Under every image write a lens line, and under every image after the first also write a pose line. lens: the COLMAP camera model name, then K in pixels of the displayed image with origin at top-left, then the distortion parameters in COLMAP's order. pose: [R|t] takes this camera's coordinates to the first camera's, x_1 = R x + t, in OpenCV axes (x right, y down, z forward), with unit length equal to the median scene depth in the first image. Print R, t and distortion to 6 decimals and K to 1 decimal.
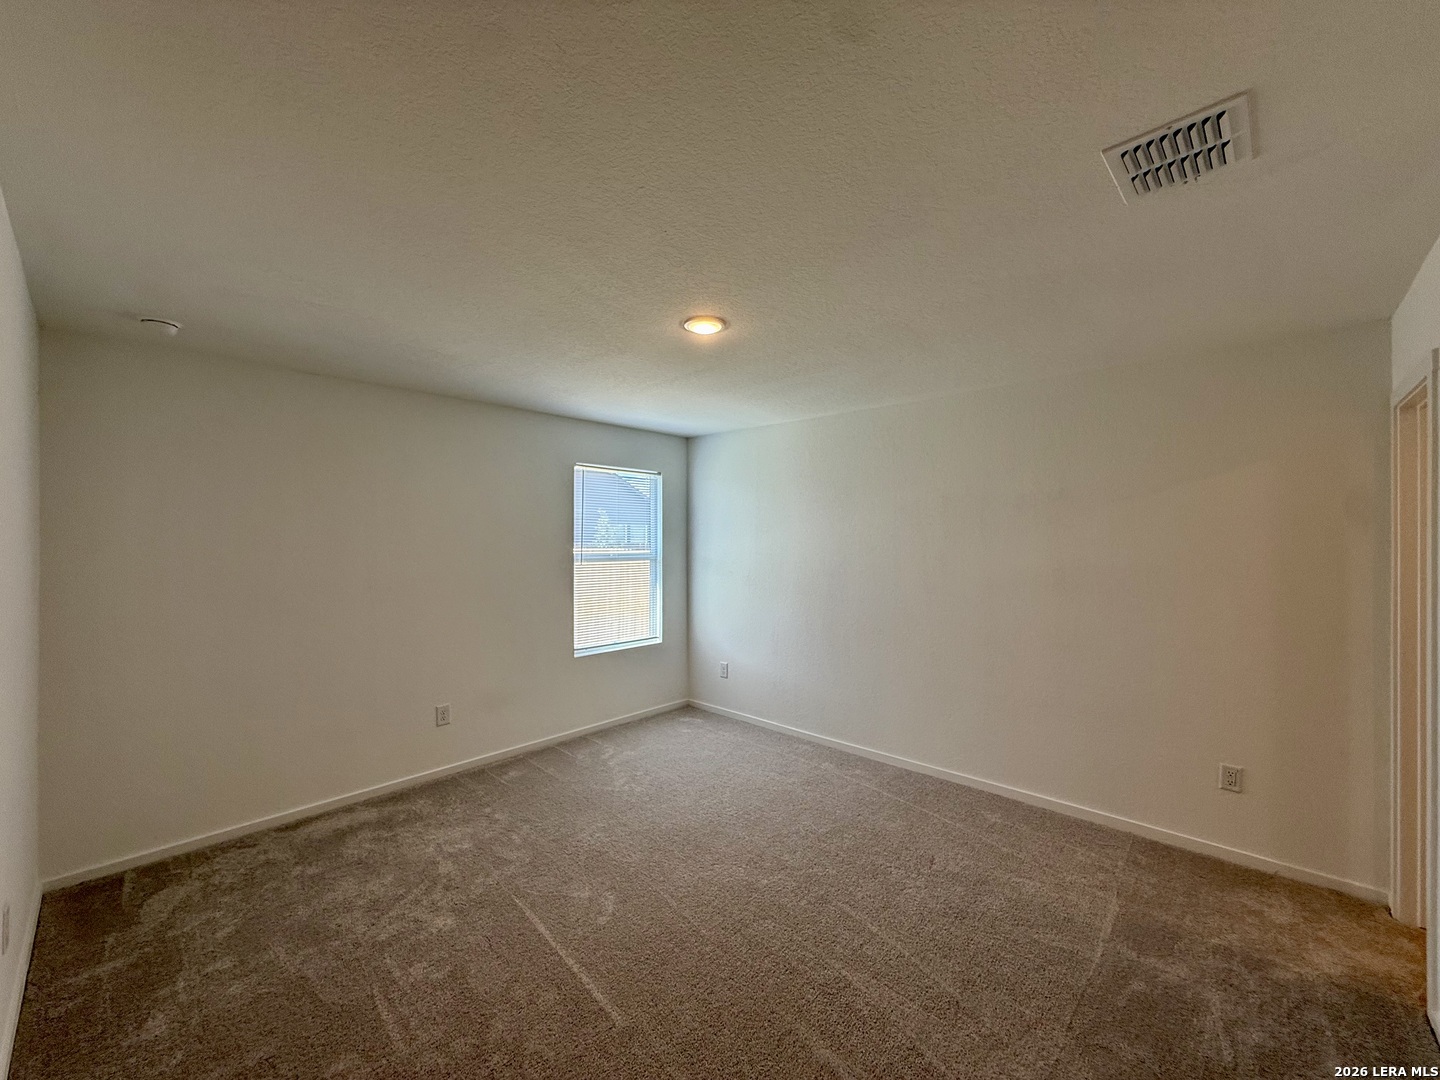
lens RADIAL K [[573.1, 0, 715.4], [0, 573.1, 538.1], [0, 0, 1]] dist [0.000359, 0.000024]
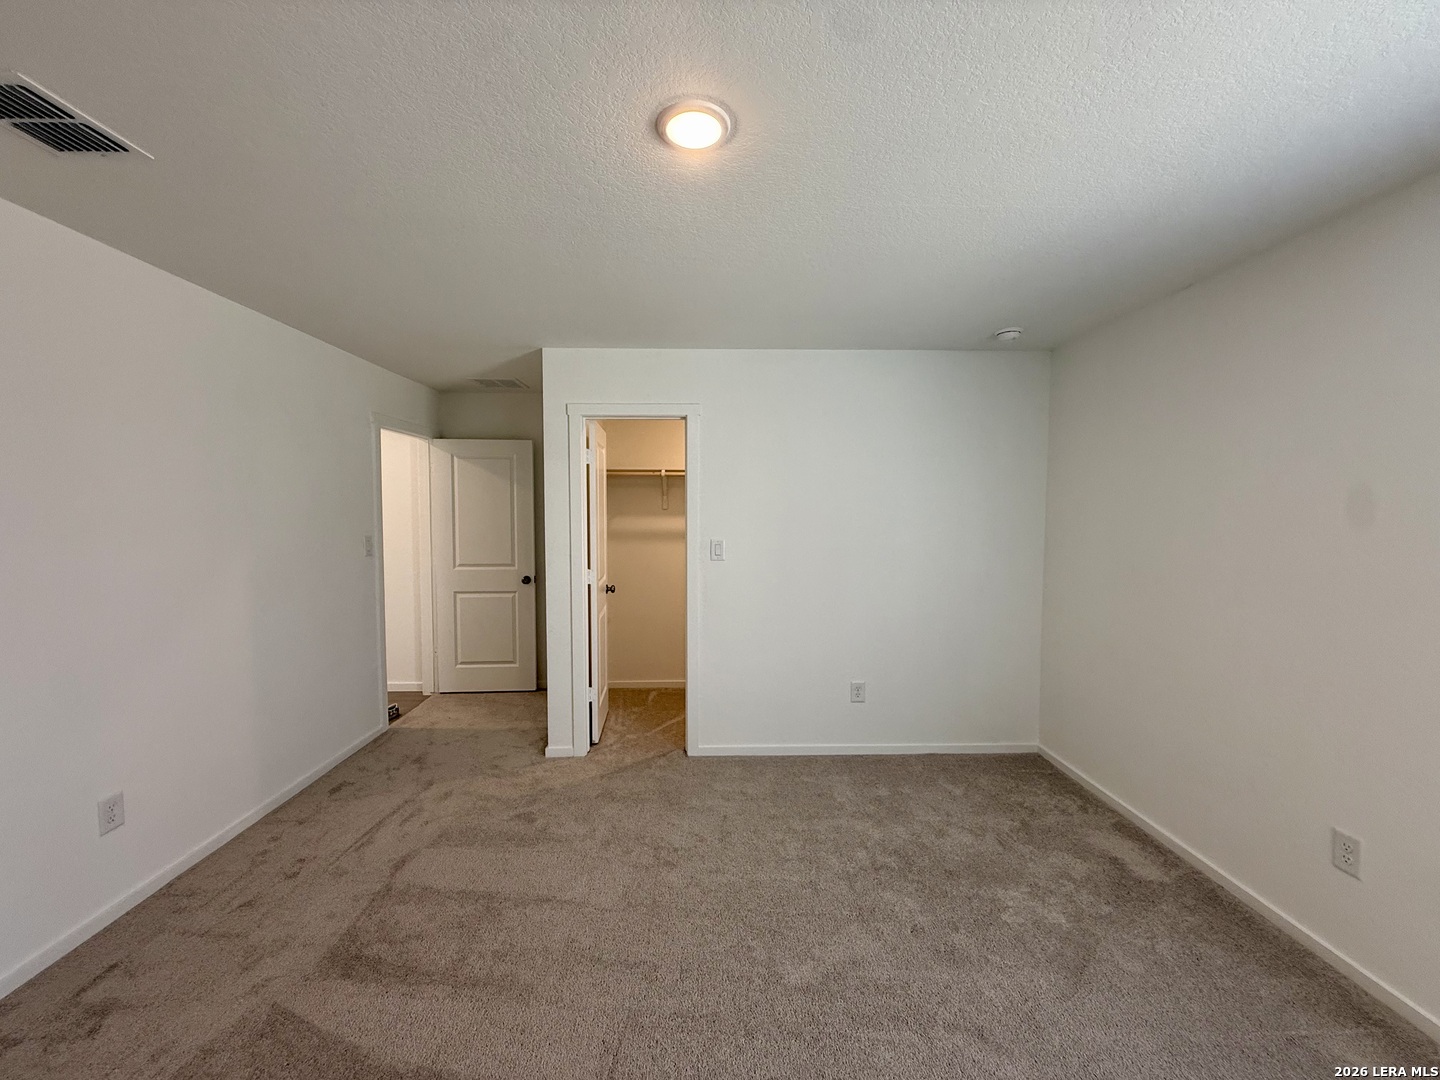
lens RADIAL K [[573.1, 0, 715.4], [0, 573.1, 538.1], [0, 0, 1]] dist [0.000359, 0.000024]
pose [[-0.716852, 0.032947, -0.696447, 0.253242], [0.003120, 0.999024, 0.044050, 0.014153], [0.697218, 0.029404, -0.716255, 0.966771]]
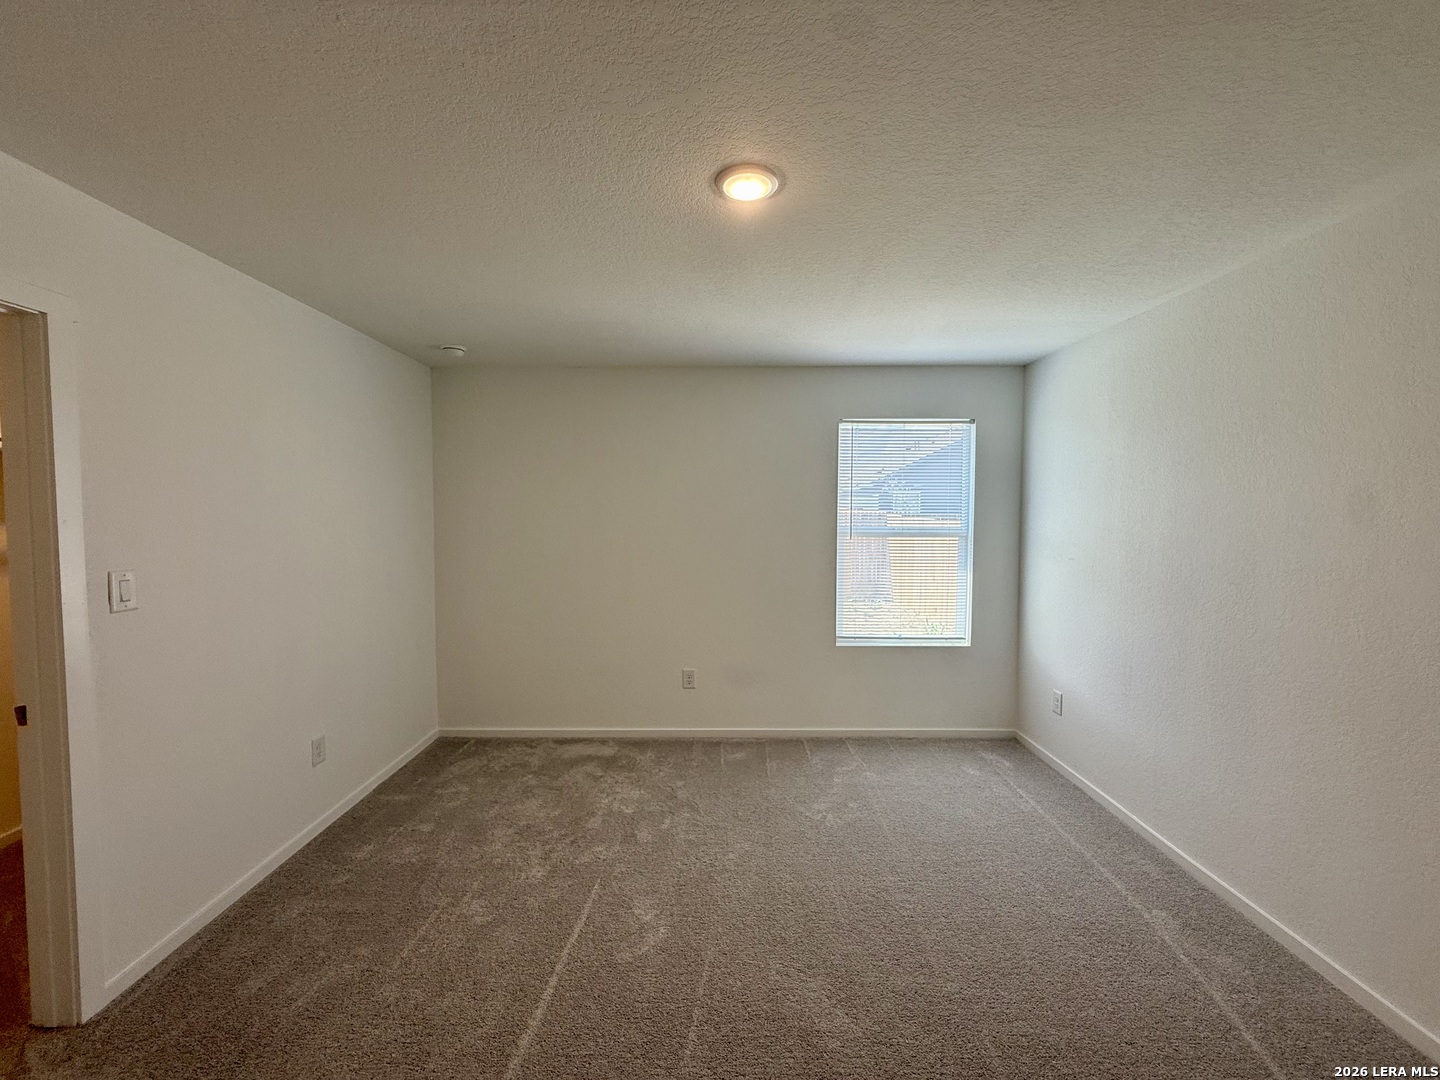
lens RADIAL K [[573.1, 0, 715.4], [0, 573.1, 538.1], [0, 0, 1]] dist [0.000359, 0.000024]
pose [[0.684654, 0.036097, -0.727973, 0.304570], [-0.000544, 0.998798, 0.049014, 0.003213], [0.728868, -0.033162, 0.683851, 0.334612]]
